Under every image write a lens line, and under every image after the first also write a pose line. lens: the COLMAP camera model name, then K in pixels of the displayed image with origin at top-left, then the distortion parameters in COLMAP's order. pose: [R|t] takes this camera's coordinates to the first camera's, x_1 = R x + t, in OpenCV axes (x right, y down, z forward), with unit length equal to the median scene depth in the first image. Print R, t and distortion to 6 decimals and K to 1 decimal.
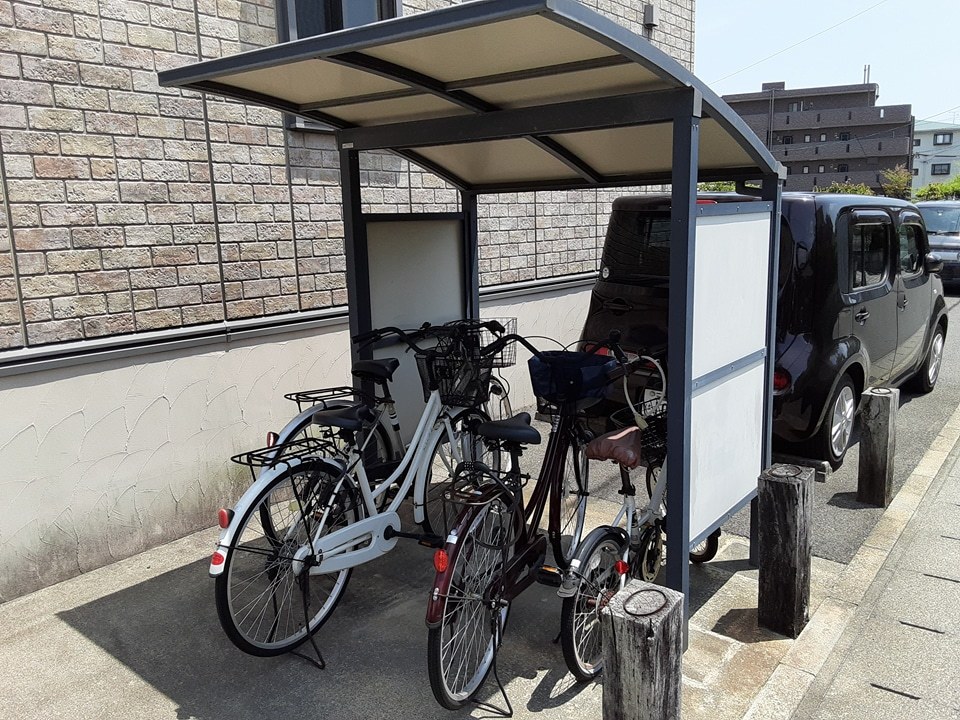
lens RADIAL K [[752.8, 0, 477.8], [0, 752.8, 360.2], [0, 0, 1]] dist [0.043092, 0.000496]
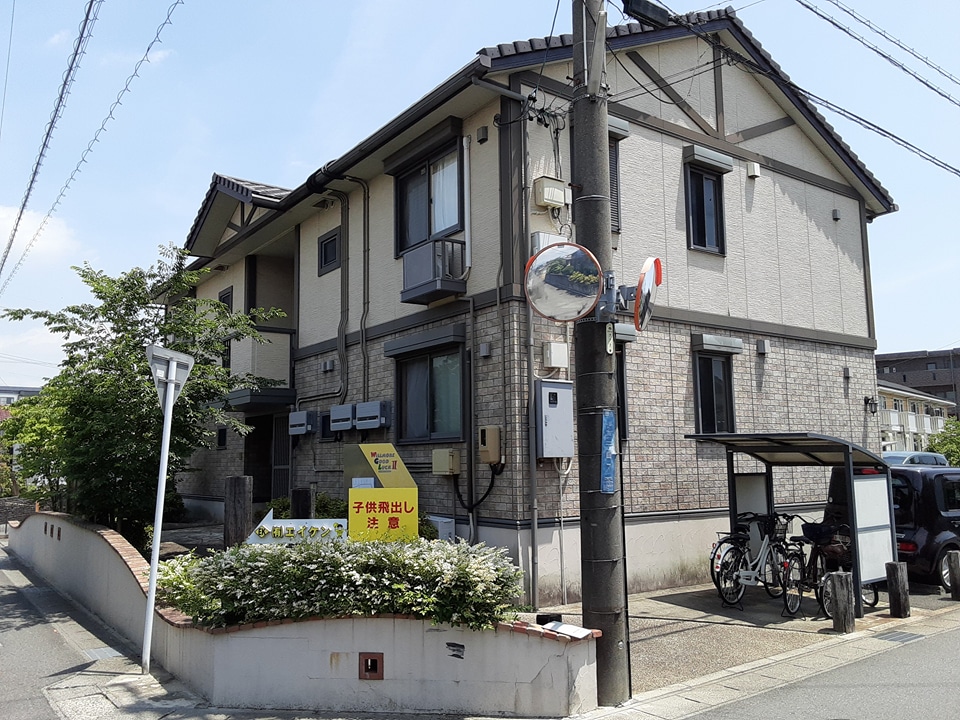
lens RADIAL K [[752.8, 0, 477.0], [0, 752.8, 356.5], [0, 0, 1]] dist [0.043092, 0.000496]
pose [[0.960325, -0.022473, -0.277976, -0.281001], [-0.065128, 0.951115, -0.301891, 0.321772], [0.271171, 0.308018, 0.911916, -2.061479]]
